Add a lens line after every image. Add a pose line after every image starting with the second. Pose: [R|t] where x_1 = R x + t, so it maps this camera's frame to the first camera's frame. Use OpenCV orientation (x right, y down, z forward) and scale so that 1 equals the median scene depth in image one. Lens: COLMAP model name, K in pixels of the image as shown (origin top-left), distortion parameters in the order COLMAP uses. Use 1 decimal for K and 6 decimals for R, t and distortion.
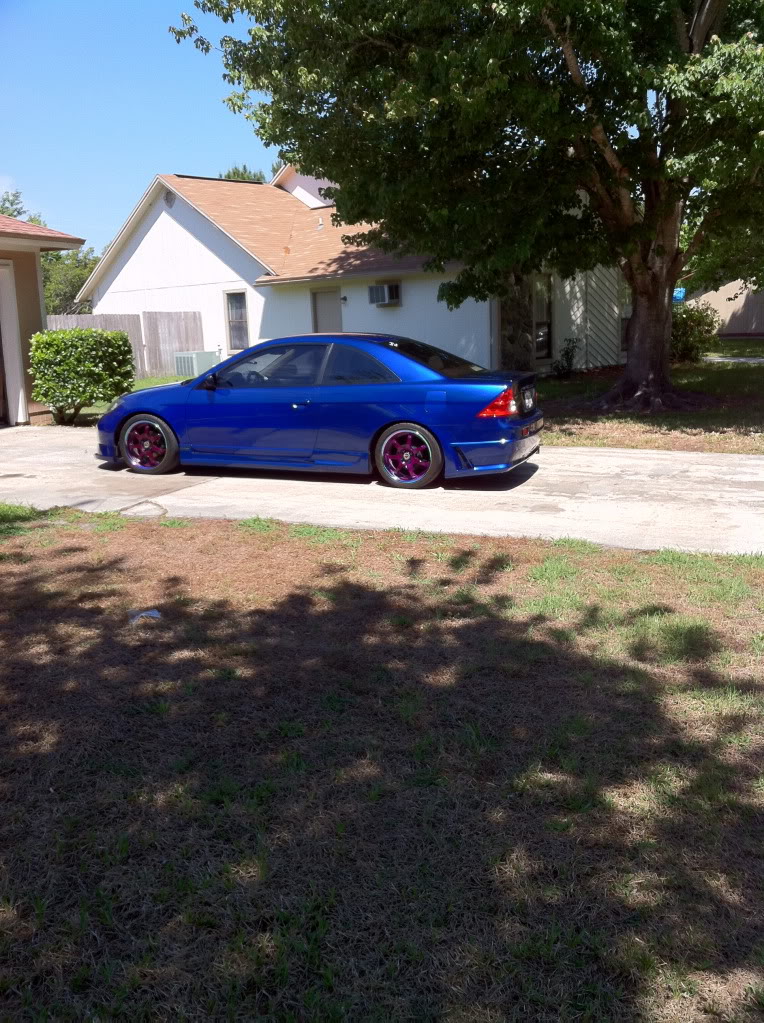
lens RADIAL K [[983.1, 0, 382.0], [0, 983.1, 511.5], [0, 0, 1]] dist [0.128687, -0.382265]
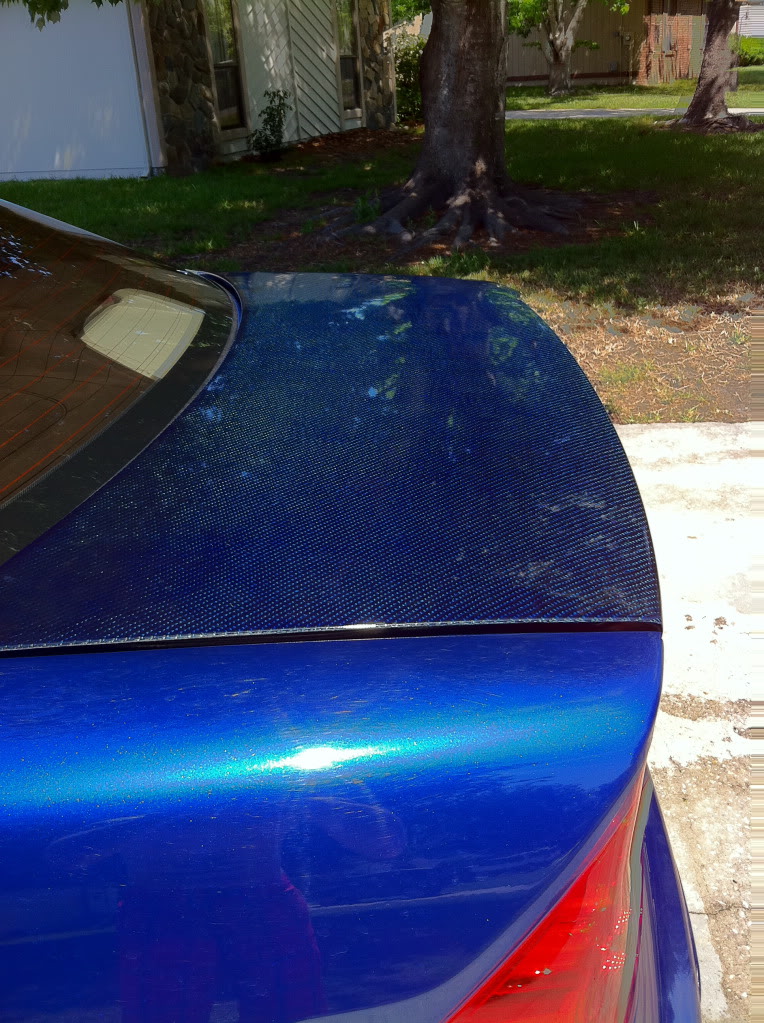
lens RADIAL K [[983.1, 0, 382.0], [0, 983.1, 511.5], [0, 0, 1]] dist [0.128687, -0.382265]
pose [[0.942327, -0.161142, 0.293347, 0.034943], [0.091868, 0.967335, 0.236269, -0.065048], [-0.321838, -0.195693, 0.926350, 0.373675]]
